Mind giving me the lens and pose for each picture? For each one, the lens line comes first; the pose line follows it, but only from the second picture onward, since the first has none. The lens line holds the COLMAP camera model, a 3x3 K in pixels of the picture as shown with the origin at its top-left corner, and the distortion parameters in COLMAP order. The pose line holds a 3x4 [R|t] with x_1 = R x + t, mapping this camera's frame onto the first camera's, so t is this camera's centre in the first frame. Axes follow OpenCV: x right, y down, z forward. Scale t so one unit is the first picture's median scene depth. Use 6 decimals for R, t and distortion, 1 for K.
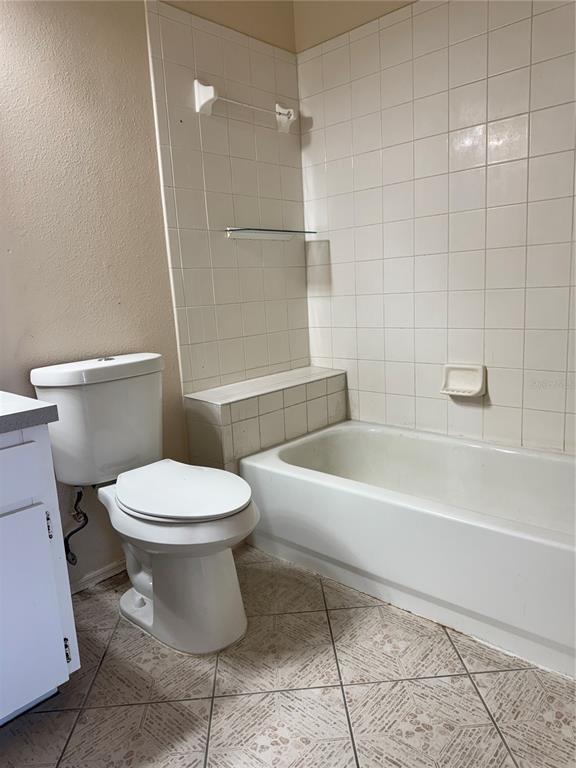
lens RADIAL K [[539.0, 0, 289.6], [0, 539.0, 384.0], [0, 0, 1]] dist [0.044666, -0.062655]
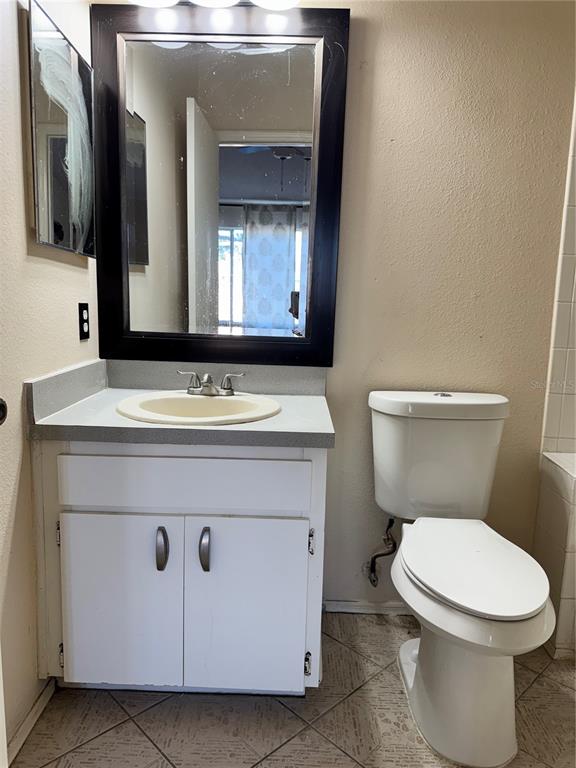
lens RADIAL K [[539.0, 0, 287.8], [0, 539.0, 385.8], [0, 0, 1]] dist [0.044666, -0.062655]
pose [[0.649816, 0.183193, -0.737685, 0.192447], [-0.196954, 0.977956, 0.069367, -0.078452], [0.734131, 0.100214, 0.671572, 0.176128]]
